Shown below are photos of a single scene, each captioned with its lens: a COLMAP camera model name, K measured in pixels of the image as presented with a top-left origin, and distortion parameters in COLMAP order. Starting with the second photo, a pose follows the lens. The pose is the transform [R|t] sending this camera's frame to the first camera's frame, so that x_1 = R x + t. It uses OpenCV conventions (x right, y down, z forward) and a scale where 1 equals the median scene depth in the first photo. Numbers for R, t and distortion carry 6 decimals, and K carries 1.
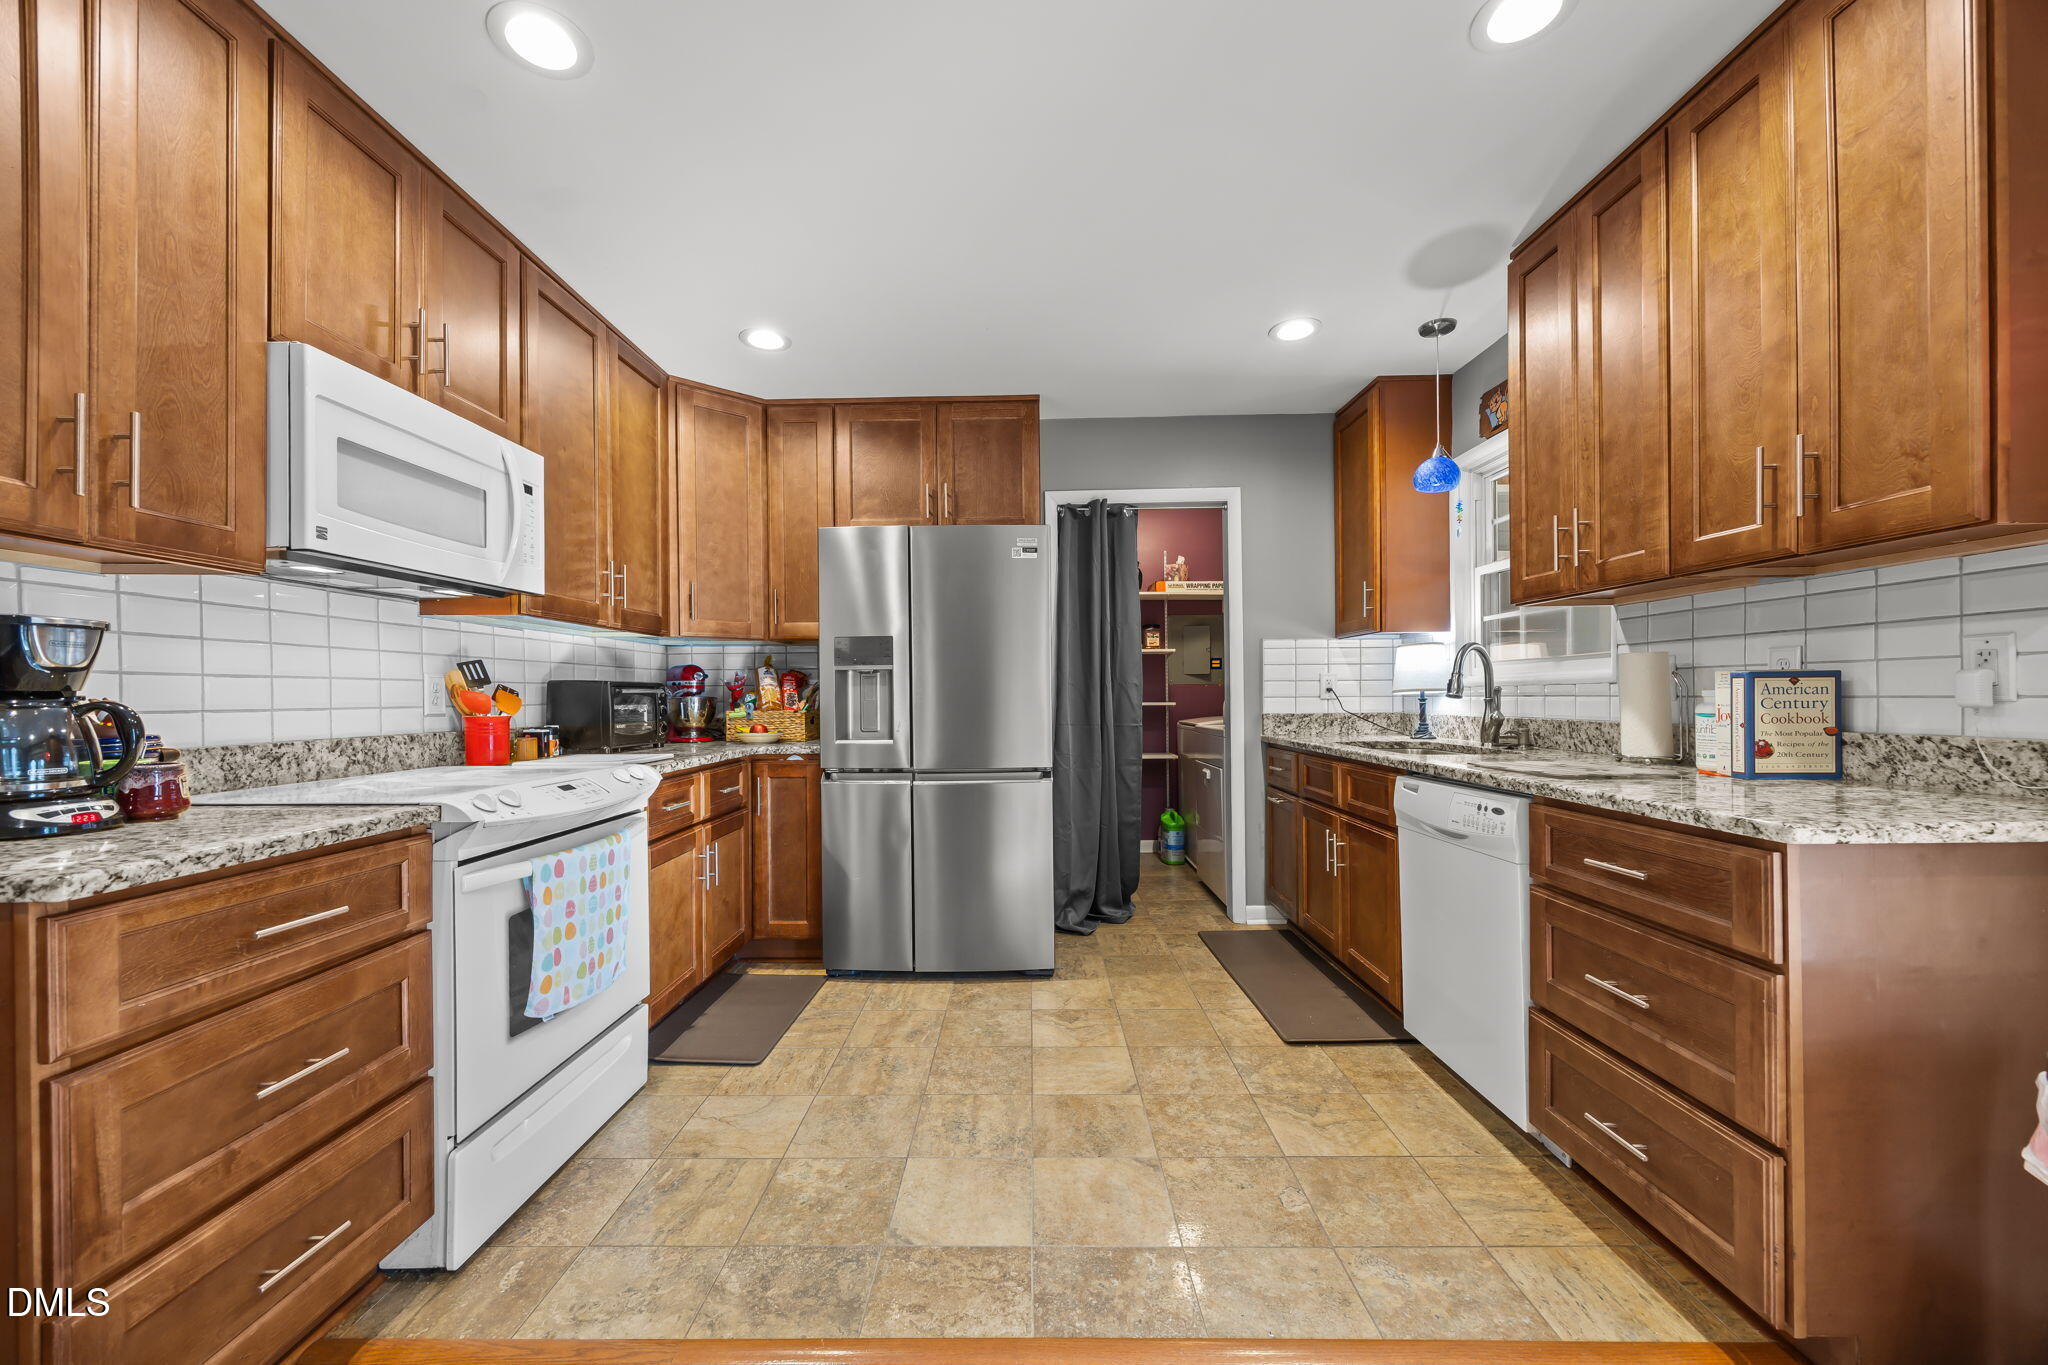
lens RADIAL K [[795.4, 0, 1012.9], [0, 795.4, 689.9], [0, 0, 1]] dist [-0.002768, -0.000072]
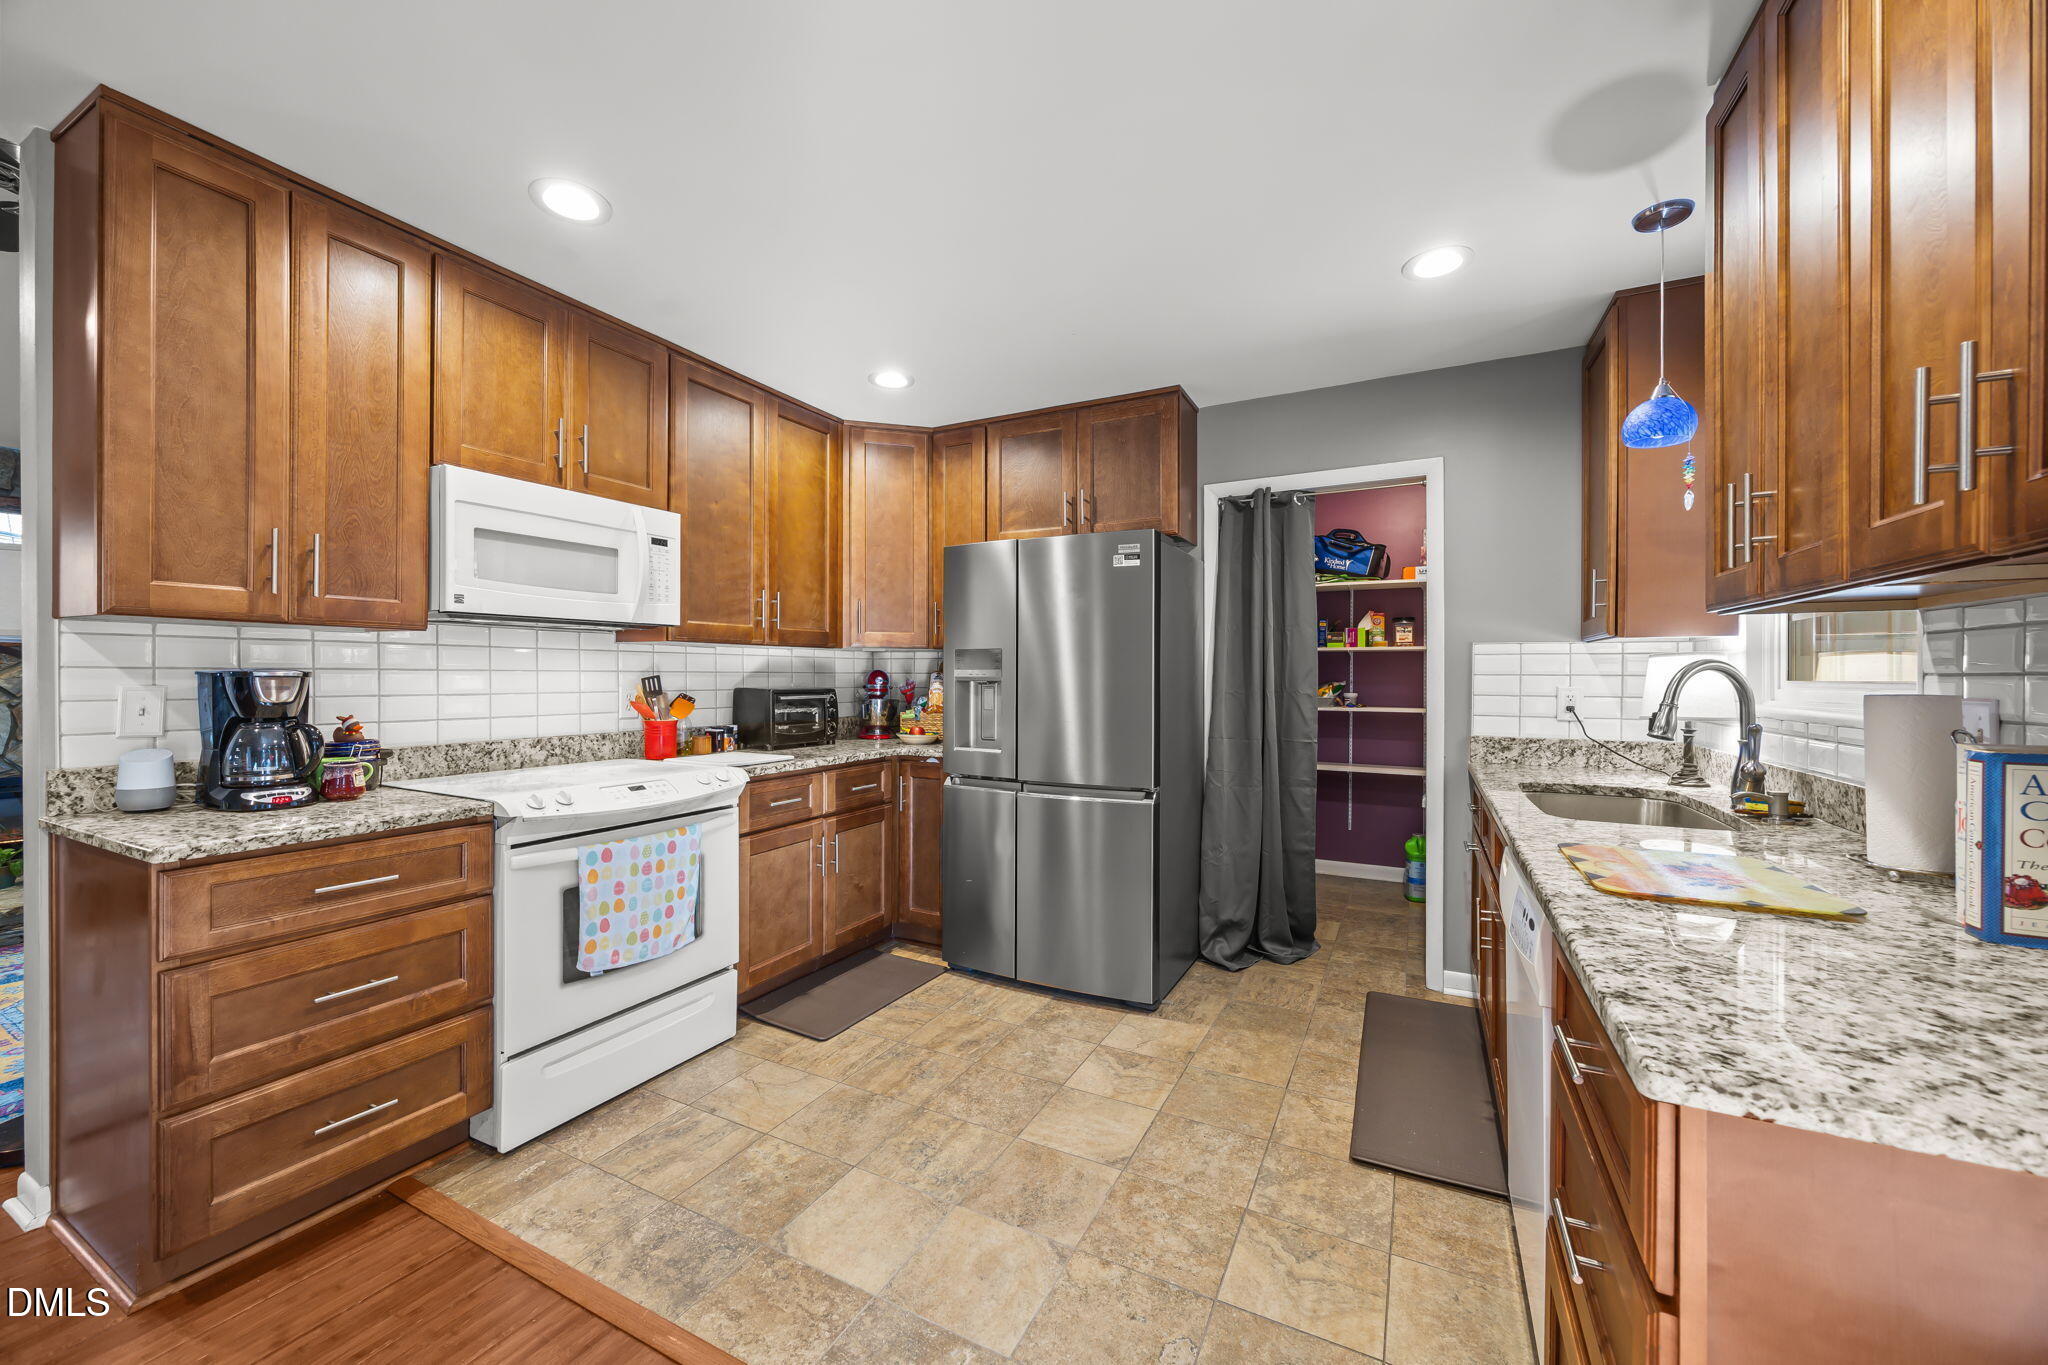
lens RADIAL K [[779.0, 0, 1014.5], [0, 779.0, 671.5], [0, 0, 1]] dist [-0.003864, -0.000007]
pose [[0.893332, 0.009996, -0.449286, 0.427616], [-0.008584, 0.999950, 0.005180, -0.059180], [0.449316, -0.000771, 0.893373, 0.151215]]
